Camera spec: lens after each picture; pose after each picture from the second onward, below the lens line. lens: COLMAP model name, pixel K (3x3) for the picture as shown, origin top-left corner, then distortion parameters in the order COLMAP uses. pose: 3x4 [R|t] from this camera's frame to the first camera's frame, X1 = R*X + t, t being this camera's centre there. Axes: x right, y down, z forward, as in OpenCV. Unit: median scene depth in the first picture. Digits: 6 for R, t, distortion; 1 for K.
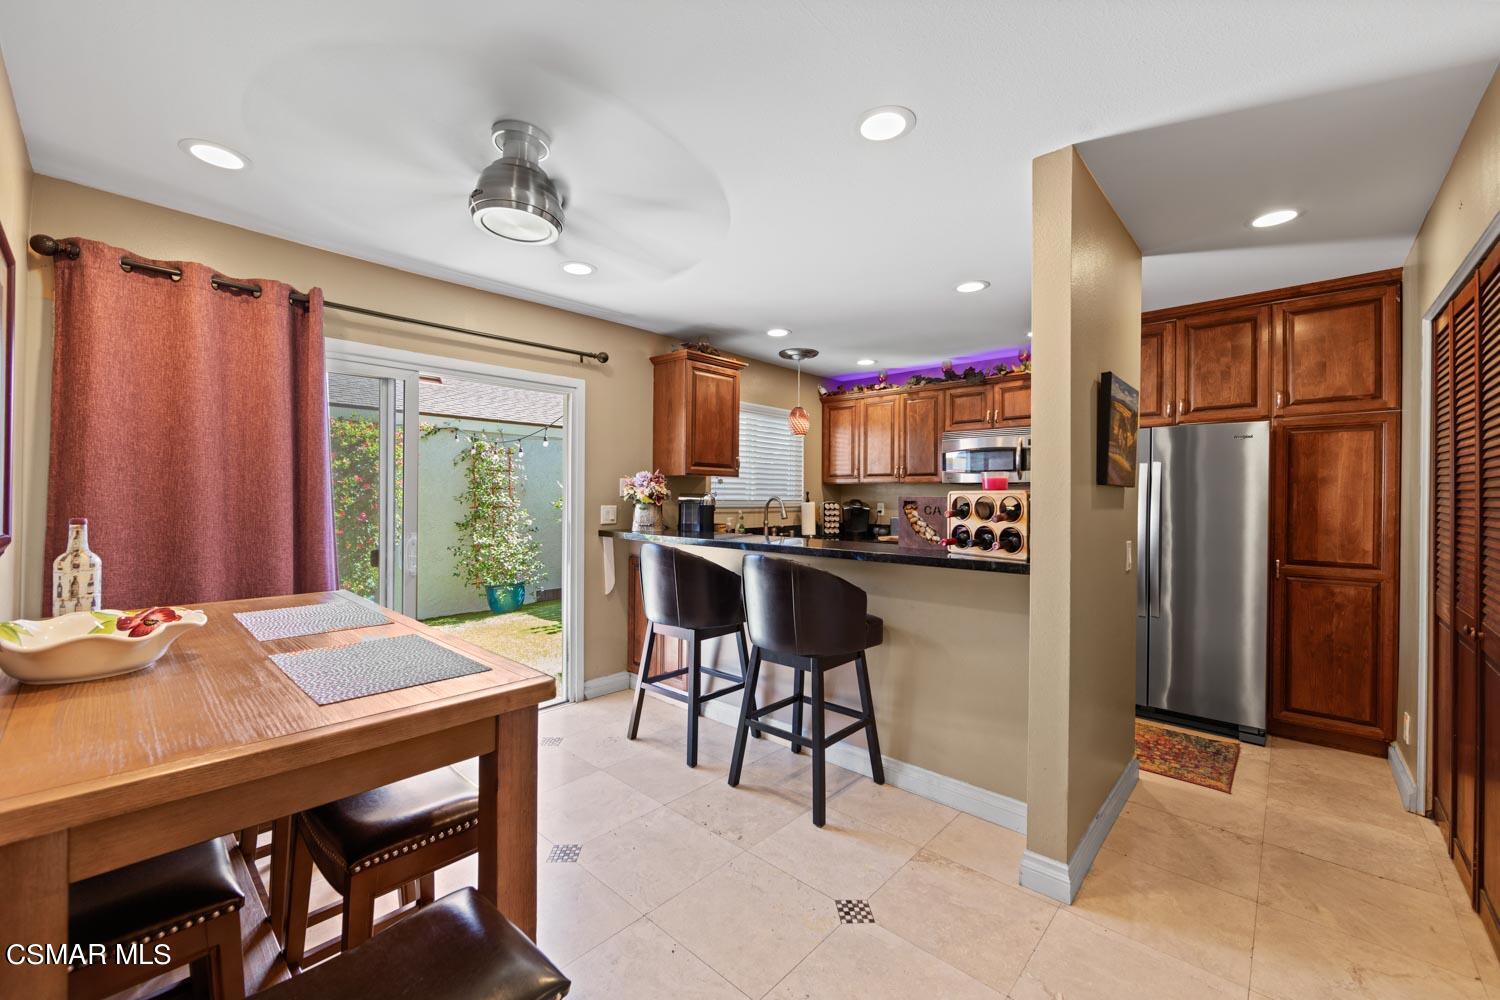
lens RADIAL K [[593.7, 0, 739.1], [0, 593.7, 501.6], [0, 0, 1]] dist [-0.002741, -0.000407]
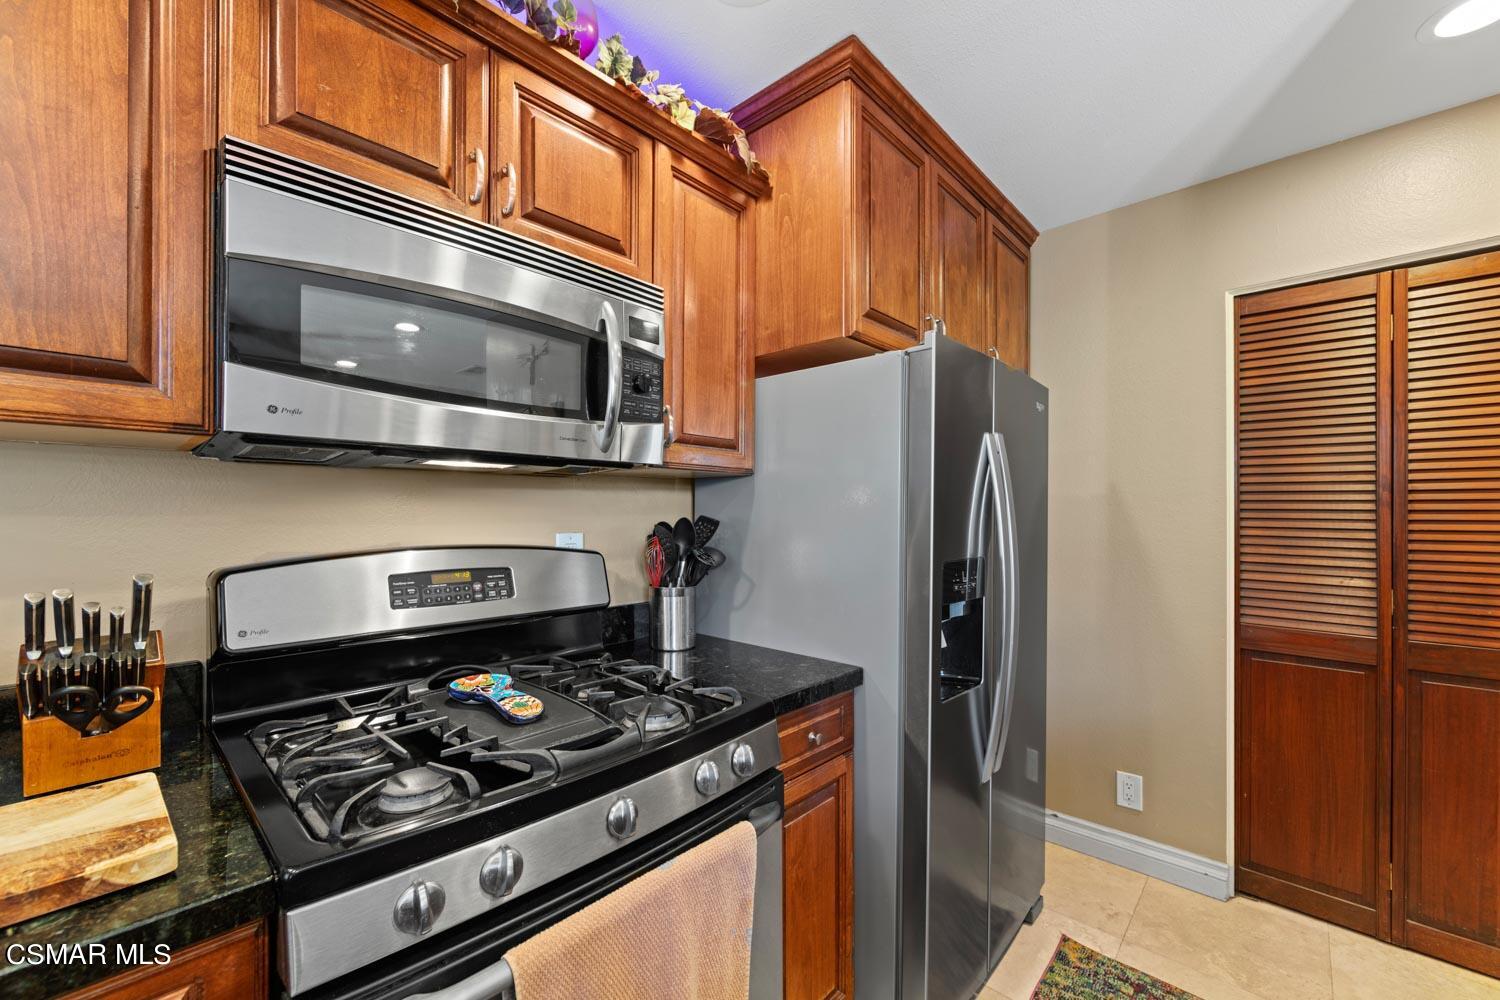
lens RADIAL K [[593.7, 0, 738.5], [0, 593.7, 512.8], [0, 0, 1]] dist [-0.002741, -0.000407]
pose [[-0.003293, -0.006303, 0.999975, 0.180038], [0.009580, 0.999934, 0.006335, -0.008150], [-0.999949, 0.009601, -0.003233, 0.885897]]
